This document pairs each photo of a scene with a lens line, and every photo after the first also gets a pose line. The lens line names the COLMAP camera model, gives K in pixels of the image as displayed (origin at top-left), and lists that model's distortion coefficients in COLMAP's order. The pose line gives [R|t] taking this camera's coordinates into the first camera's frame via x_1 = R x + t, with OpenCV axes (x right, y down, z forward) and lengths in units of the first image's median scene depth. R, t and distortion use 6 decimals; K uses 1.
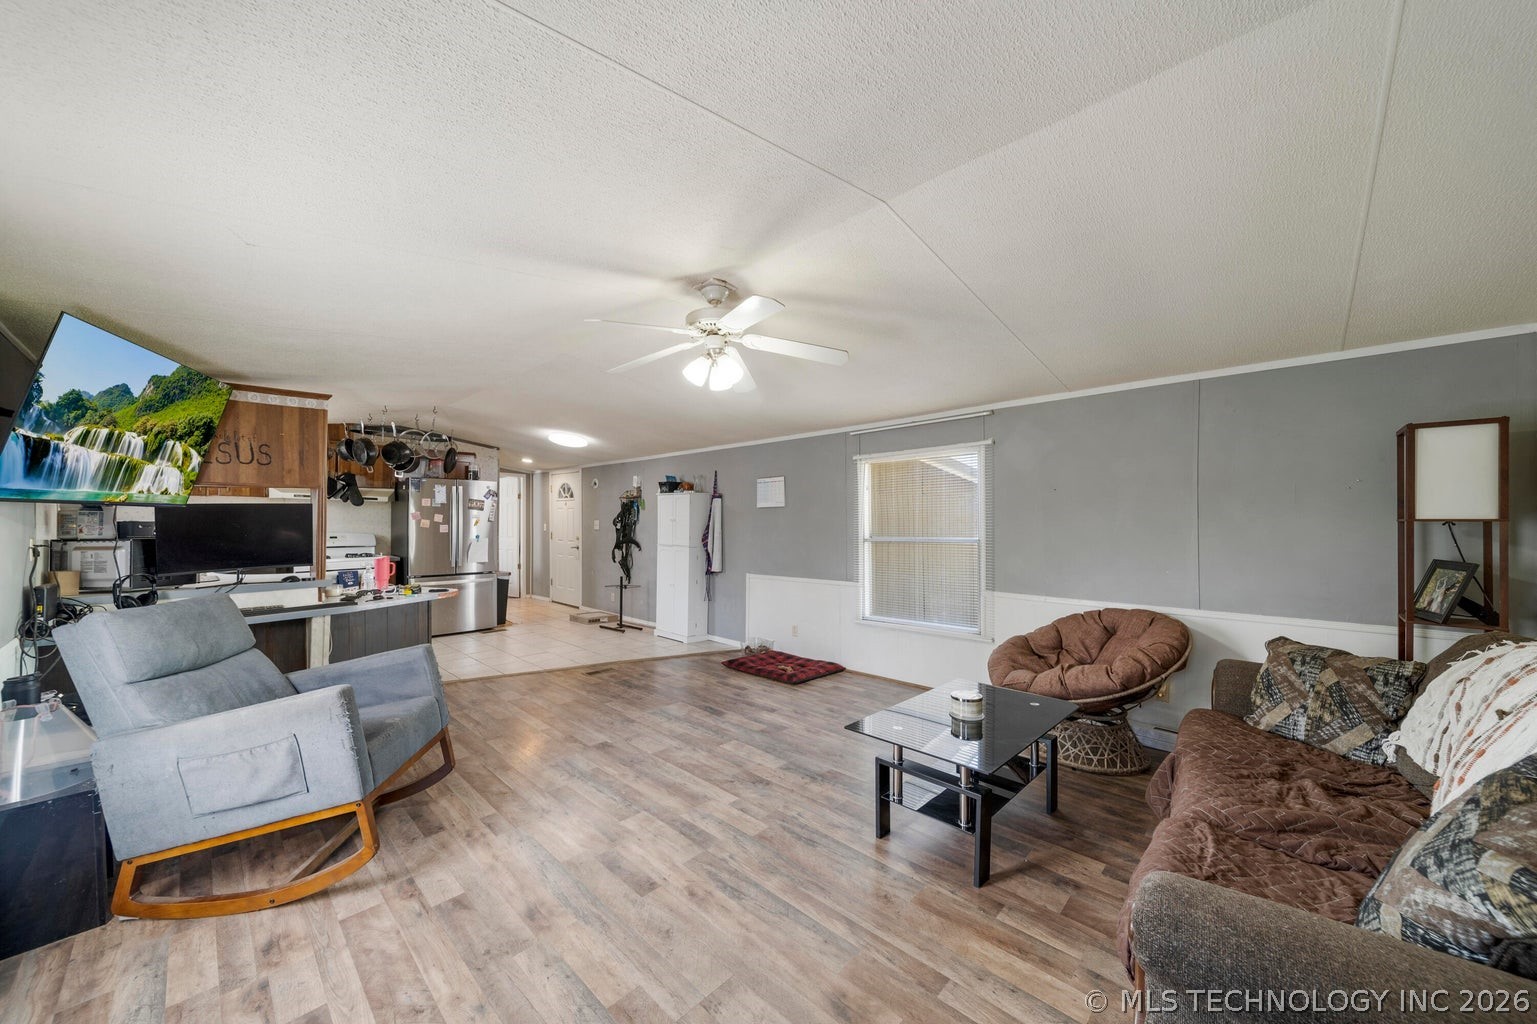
lens RADIAL K [[553.1, 0, 768.5], [0, 553.1, 512.0], [0, 0, 1]] dist [-0.001511, -0.000149]
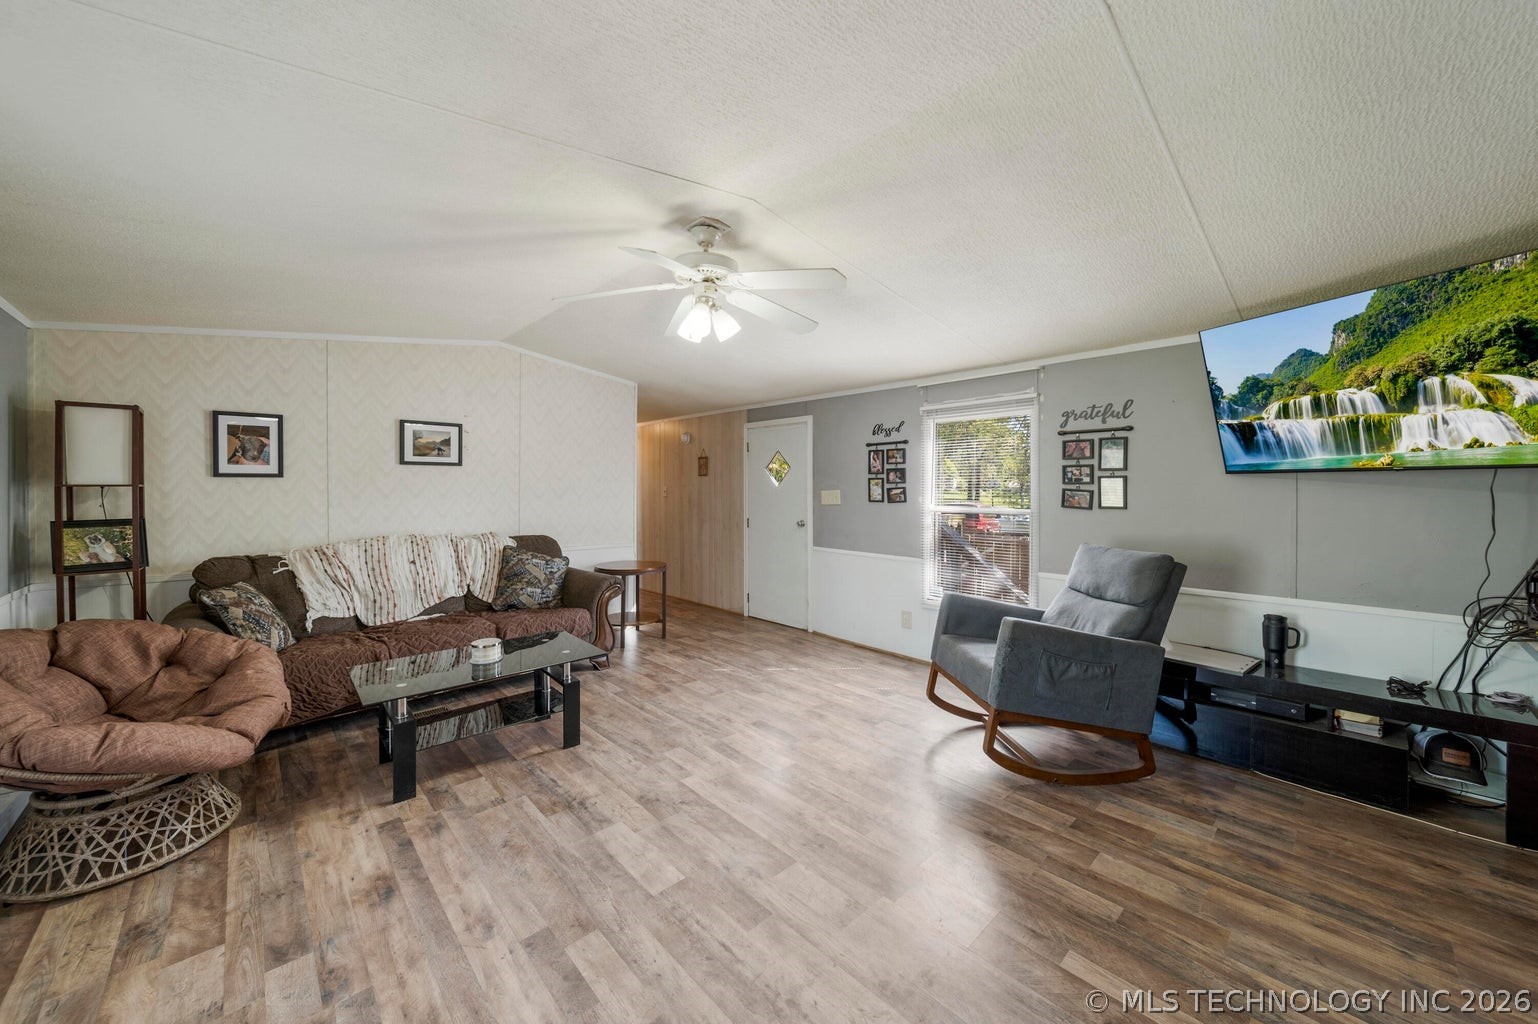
lens RADIAL K [[556.3, 0, 768.3], [0, 556.3, 480.4], [0, 0, 1]] dist [-0.001501, -0.000139]
pose [[-0.998458, 0.000448, 0.055516, -0.266752], [-0.001498, 0.999386, -0.035016, 0.040290], [-0.055497, -0.035045, -0.997844, 2.040411]]
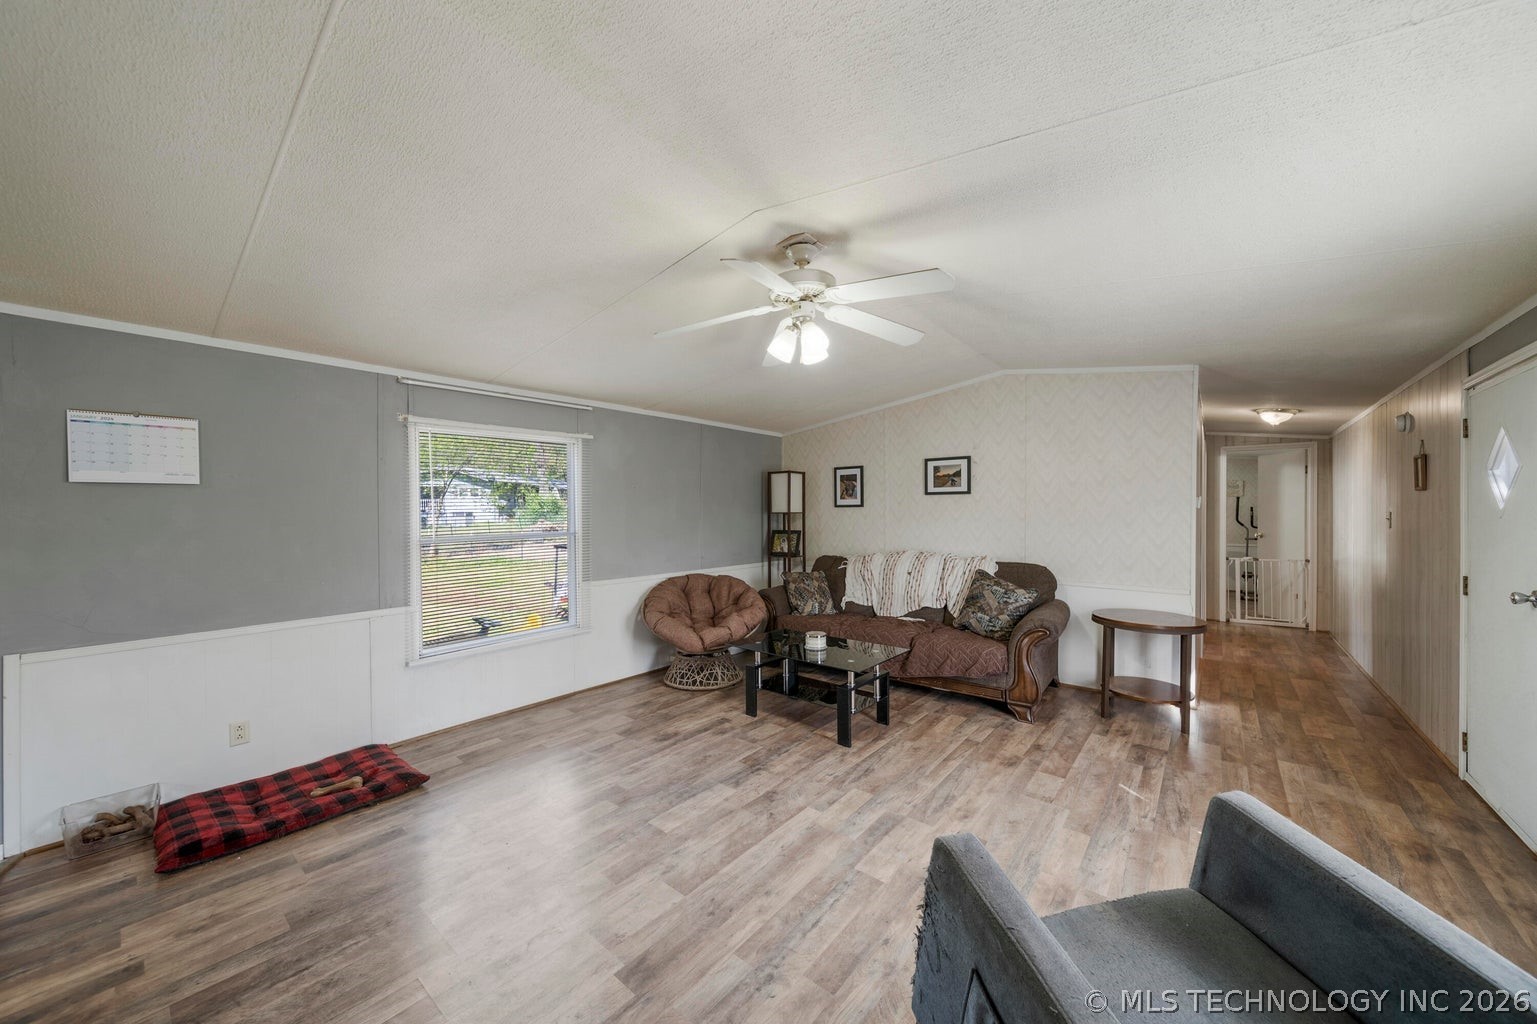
lens RADIAL K [[540.7, 0, 768.5], [0, 540.7, 512.0], [0, 0, 1]] dist [0.000544, -0.000001]
pose [[-0.077858, 0.001770, 0.996963, -1.016322], [-0.017622, 0.999840, -0.003151, 0.016627], [-0.996809, -0.017813, -0.077815, 1.198403]]
